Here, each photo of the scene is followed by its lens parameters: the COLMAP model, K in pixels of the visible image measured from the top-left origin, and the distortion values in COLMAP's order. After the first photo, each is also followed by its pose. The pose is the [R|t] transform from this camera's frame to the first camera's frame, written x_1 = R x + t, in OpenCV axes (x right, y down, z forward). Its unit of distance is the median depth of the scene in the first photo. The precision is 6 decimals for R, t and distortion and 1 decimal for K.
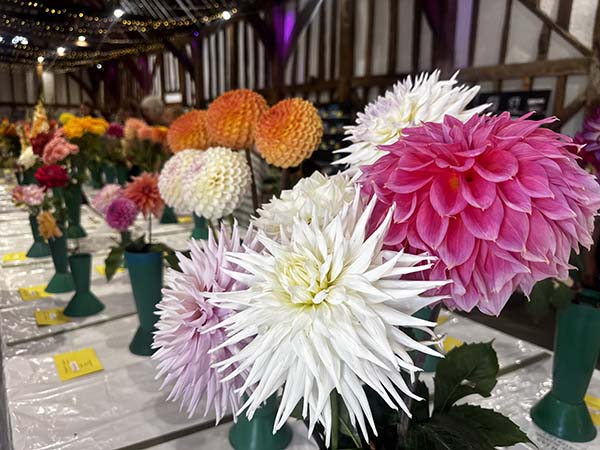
lens RADIAL K [[425.0, 0, 299.6], [0, 425.0, 224.4], [0, 0, 1]] dist [0.021908, -0.013040]
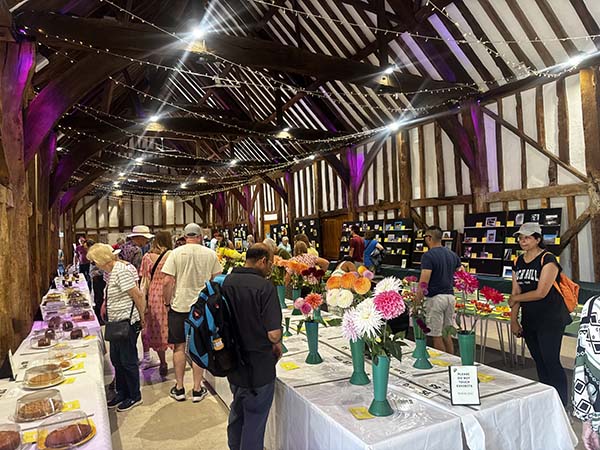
lens RADIAL K [[425.0, 0, 298.3], [0, 425.0, 227.4], [0, 0, 1]] dist [0.021908, -0.013040]
pose [[0.981842, -0.062422, -0.179138, 0.011482], [0.022474, 0.975937, -0.216892, 0.009212], [0.188366, 0.208928, 0.959618, -0.262034]]
